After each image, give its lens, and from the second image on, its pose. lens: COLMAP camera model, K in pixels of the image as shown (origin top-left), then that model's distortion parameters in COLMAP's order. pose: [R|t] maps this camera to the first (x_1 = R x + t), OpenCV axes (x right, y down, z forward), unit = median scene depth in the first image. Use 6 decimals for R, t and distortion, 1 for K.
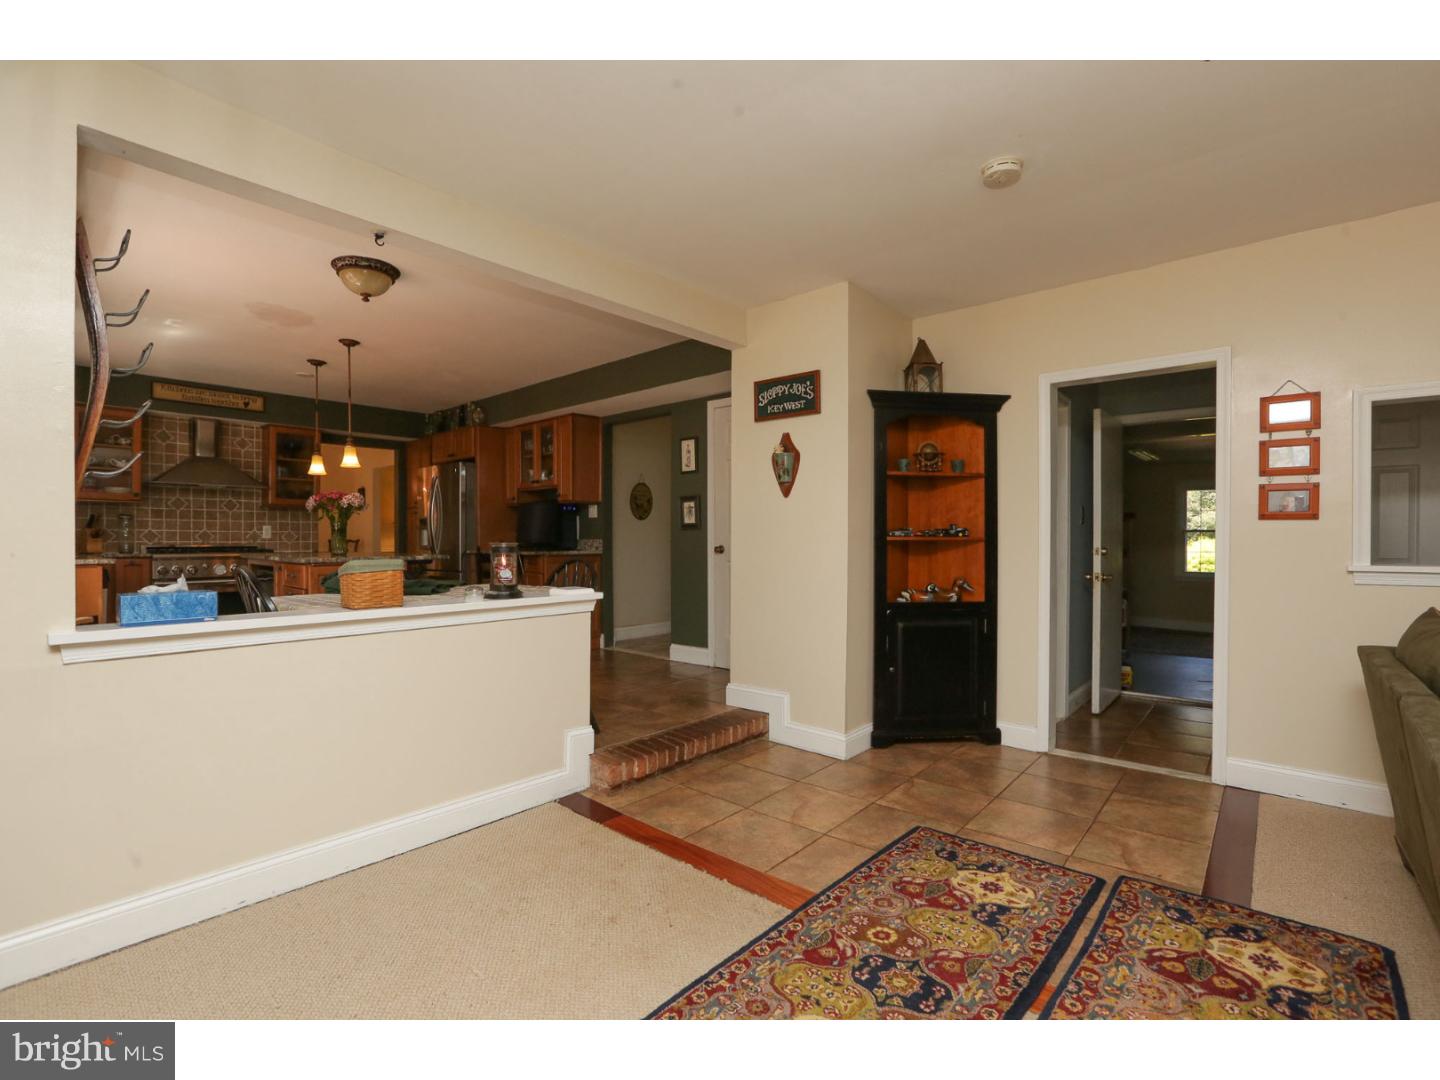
lens RADIAL K [[655.0, 0, 721.4], [0, 655.0, 540.4], [0, 0, 1]] dist [-0.056789, 0.019574]
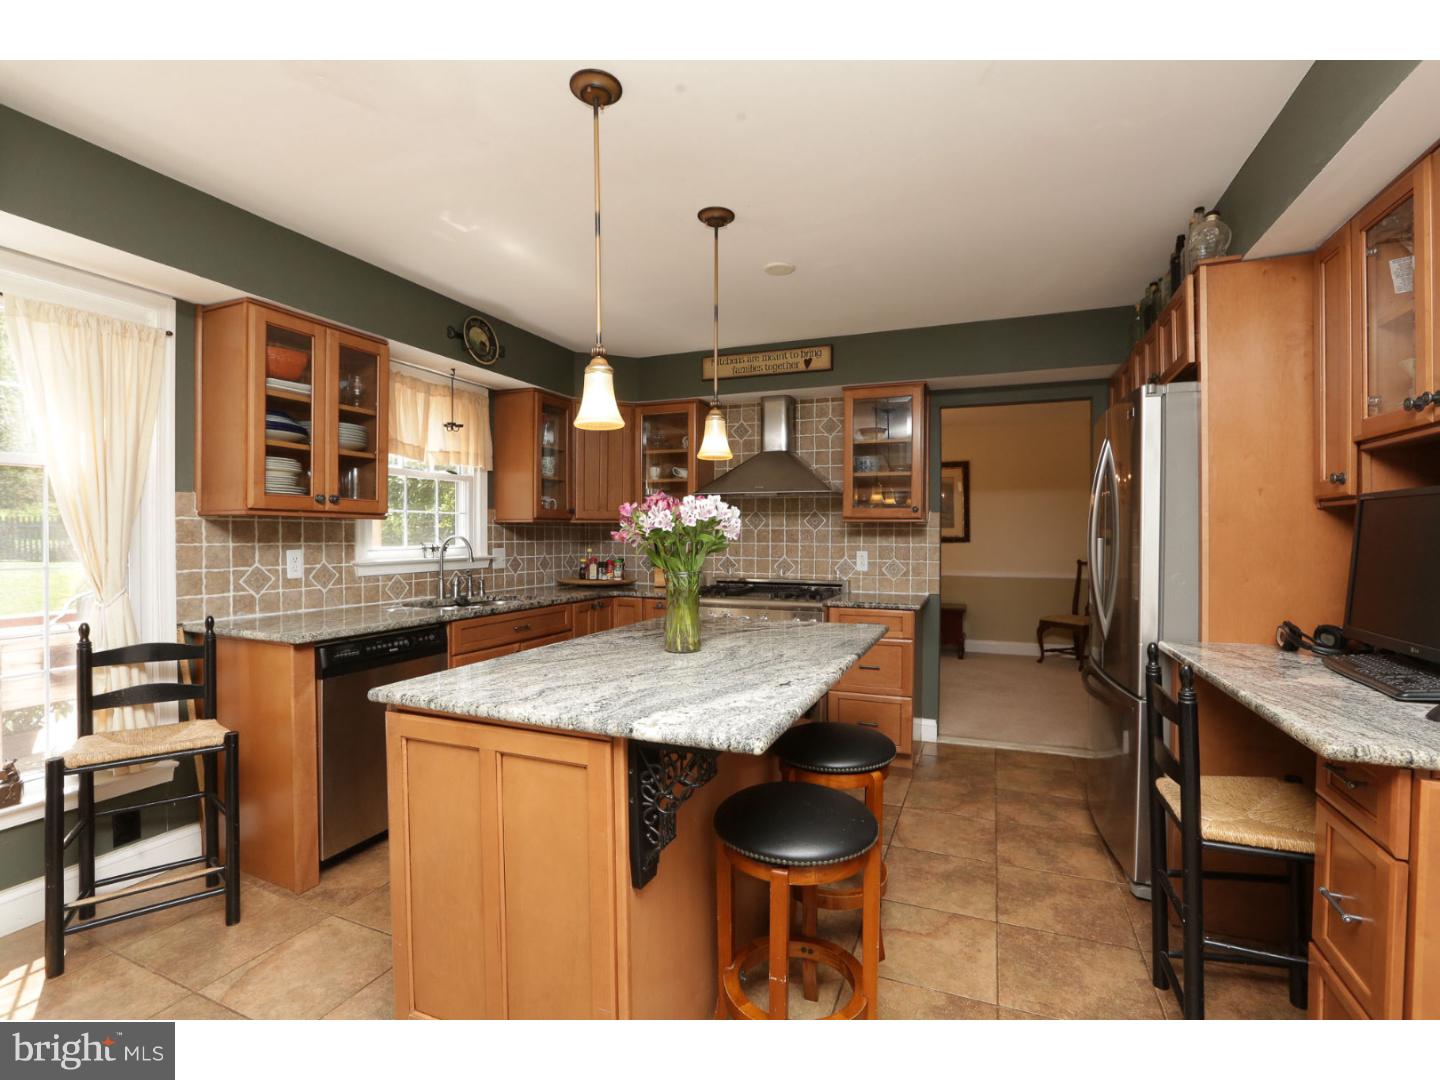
lens RADIAL K [[655.0, 0, 721.4], [0, 655.0, 540.4], [0, 0, 1]] dist [-0.056789, 0.019574]
pose [[0.332341, 0.010996, -0.943095, -0.159027], [-0.005550, 0.999938, 0.009703, -0.041868], [0.943143, 0.002010, 0.332381, 0.700579]]
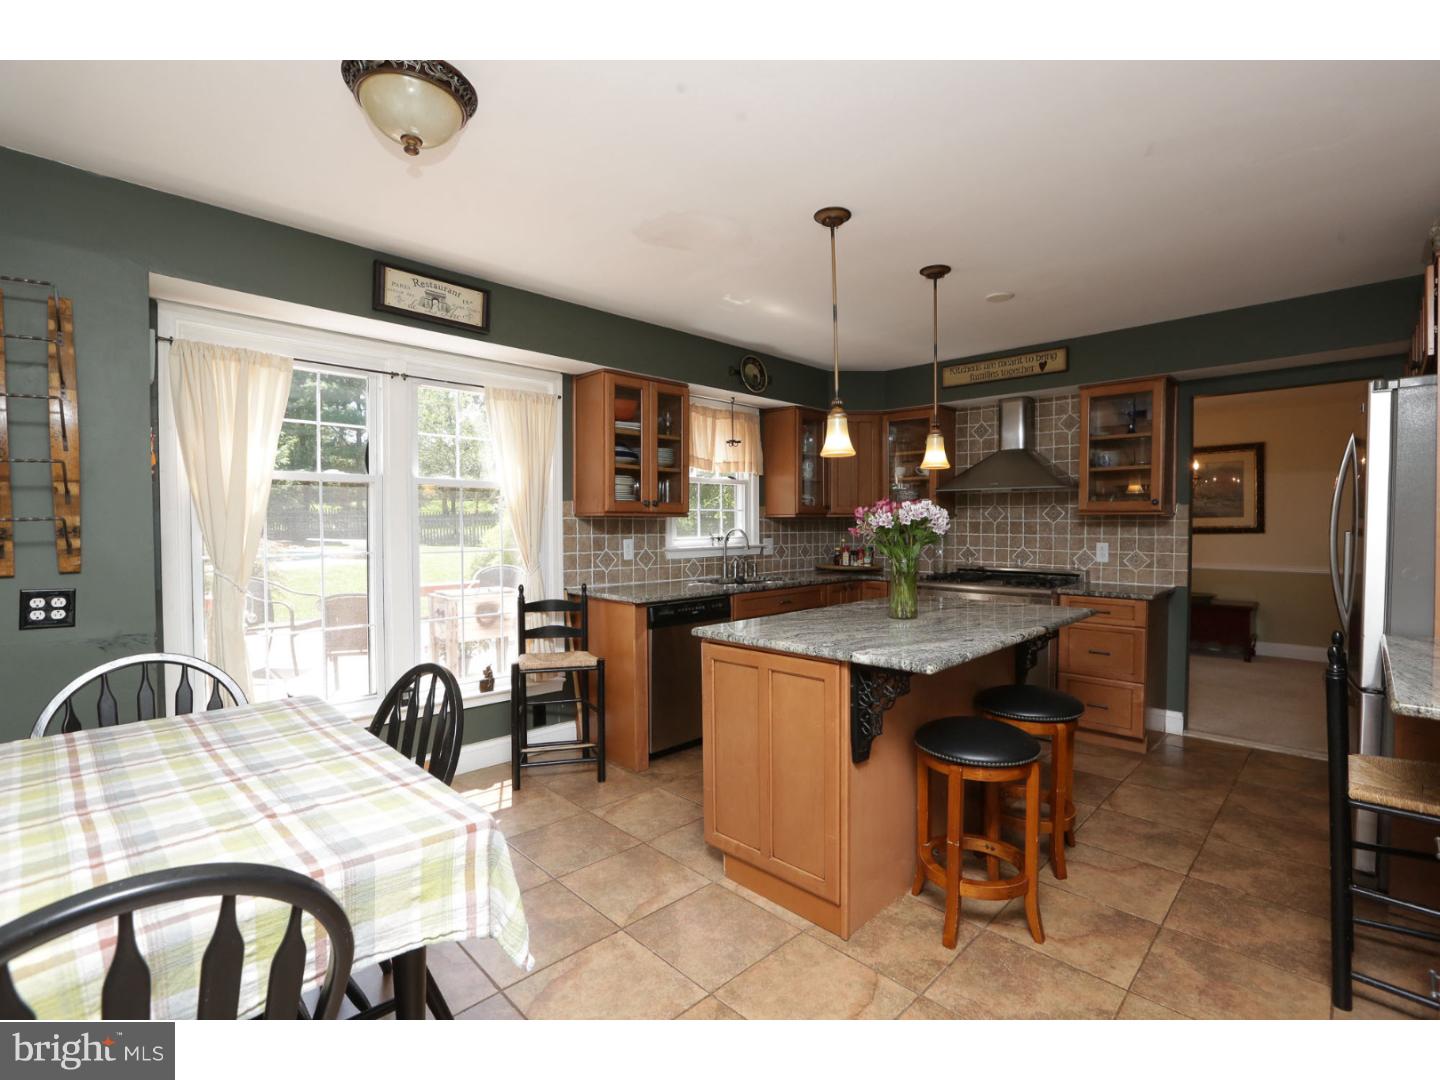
lens RADIAL K [[655.0, 0, 721.4], [0, 655.0, 540.4], [0, 0, 1]] dist [-0.056789, 0.019574]
pose [[-0.057895, 0.028444, -0.997917, -0.036624], [-0.000572, 0.999593, 0.028525, -0.046962], [0.998323, 0.002222, -0.057855, 0.696273]]
